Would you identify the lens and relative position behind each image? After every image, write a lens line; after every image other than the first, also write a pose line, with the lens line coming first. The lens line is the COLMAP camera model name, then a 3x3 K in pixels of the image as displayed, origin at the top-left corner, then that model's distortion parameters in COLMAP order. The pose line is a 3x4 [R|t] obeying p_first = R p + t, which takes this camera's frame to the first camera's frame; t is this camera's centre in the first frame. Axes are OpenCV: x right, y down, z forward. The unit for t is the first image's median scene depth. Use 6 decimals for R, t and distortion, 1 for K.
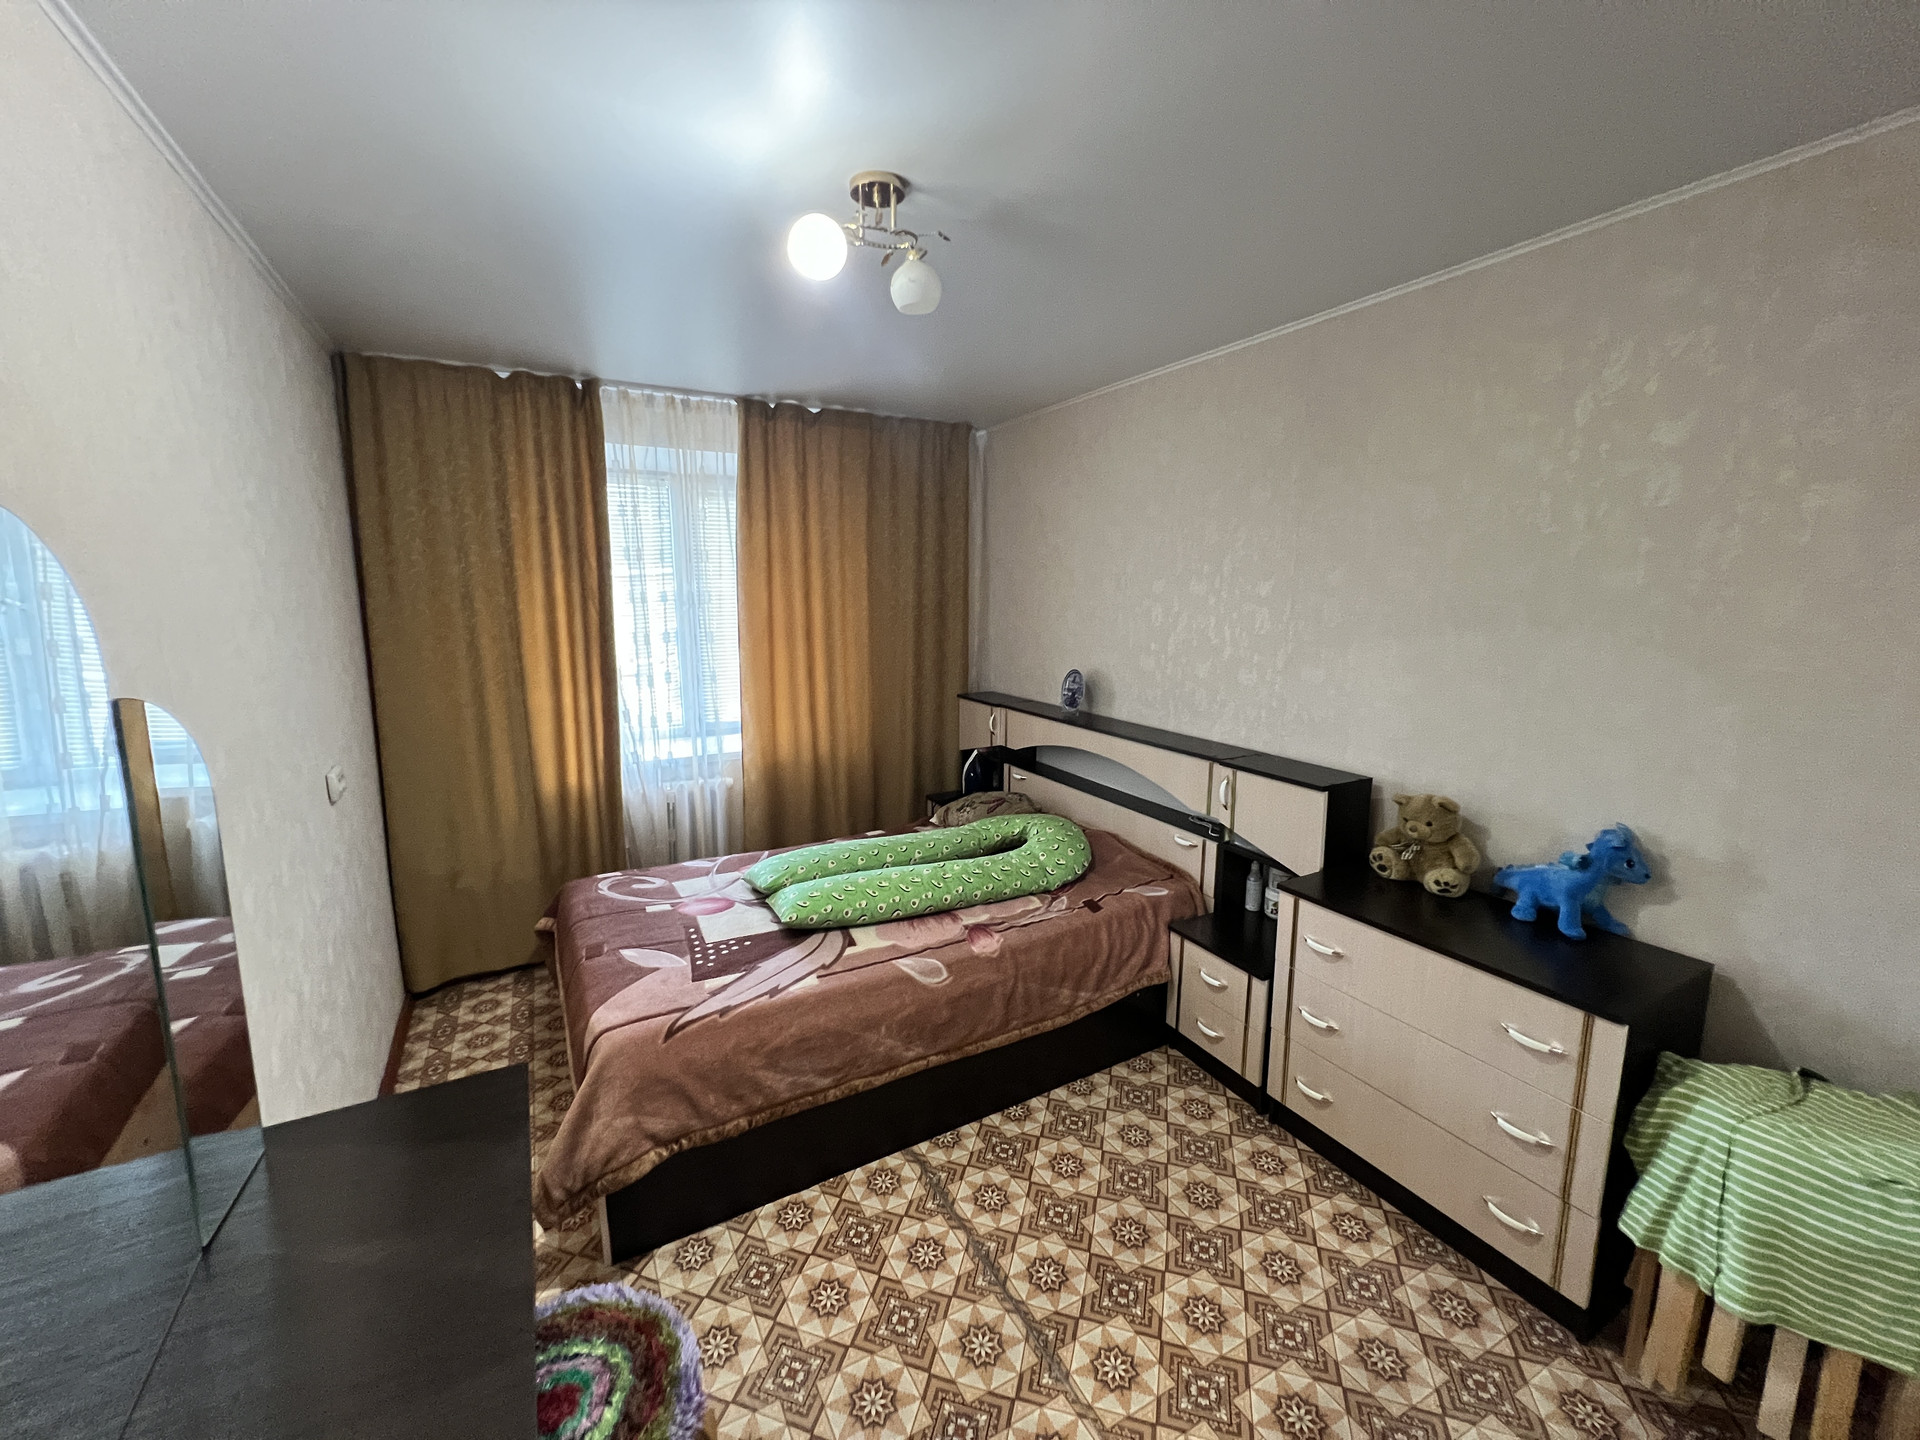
lens RADIAL K [[769.2, 0, 955.6], [0, 769.2, 714.0], [0, 0, 1]] dist [-0.001169, 0.000002]
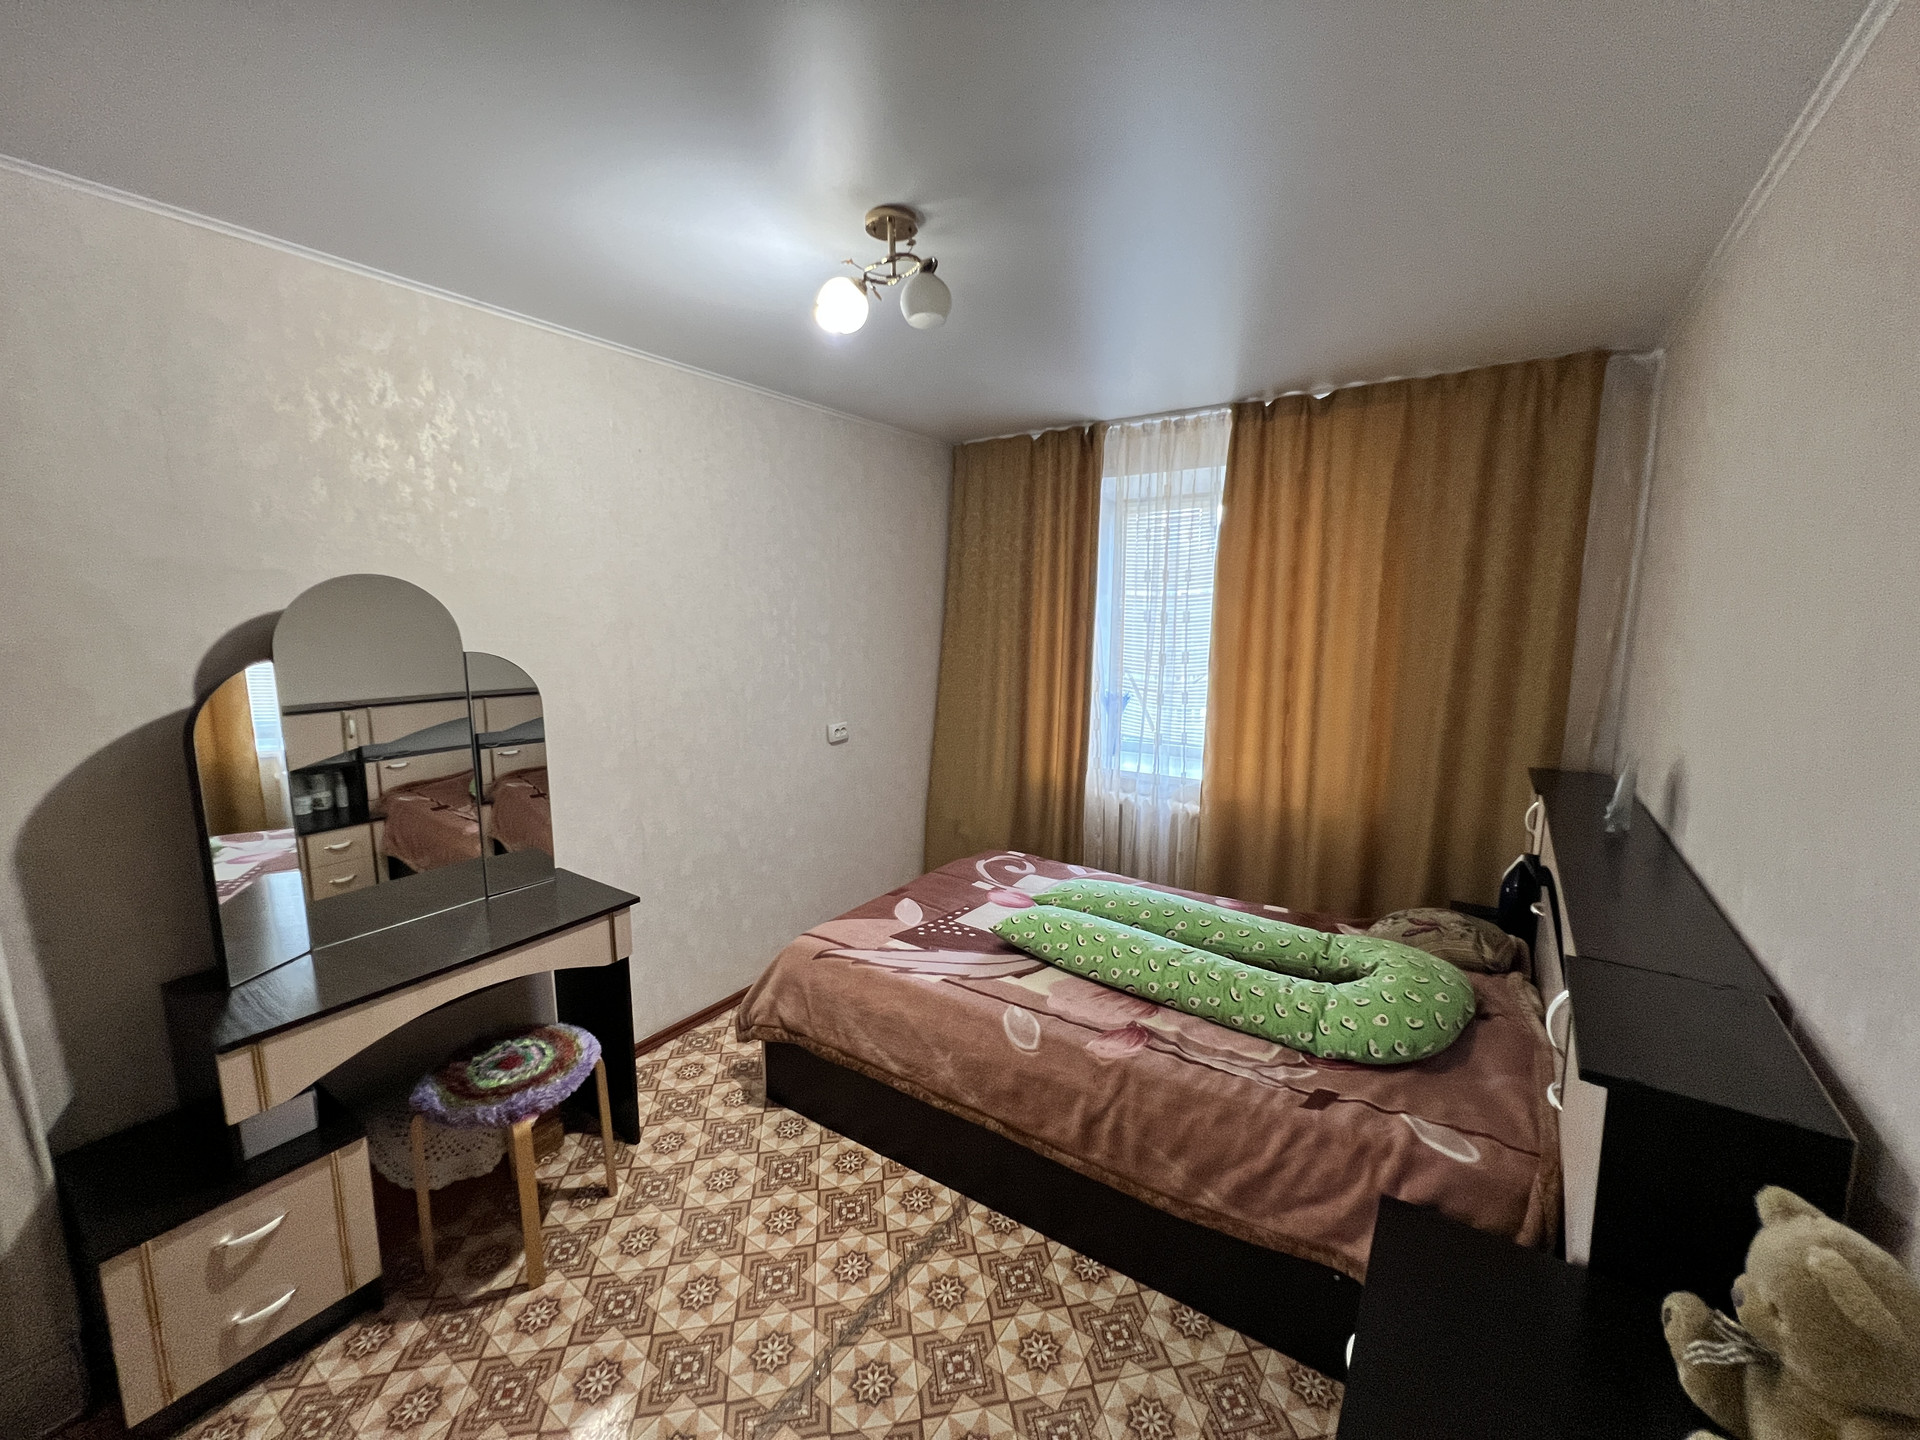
lens RADIAL K [[769.2, 0, 955.6], [0, 769.2, 714.0], [0, 0, 1]] dist [-0.001169, 0.000002]
pose [[0.447451, 0.120588, -0.886141, 0.624061], [-0.145528, 0.987478, 0.060895, -0.068868], [0.882388, 0.101711, 0.459397, 0.442243]]
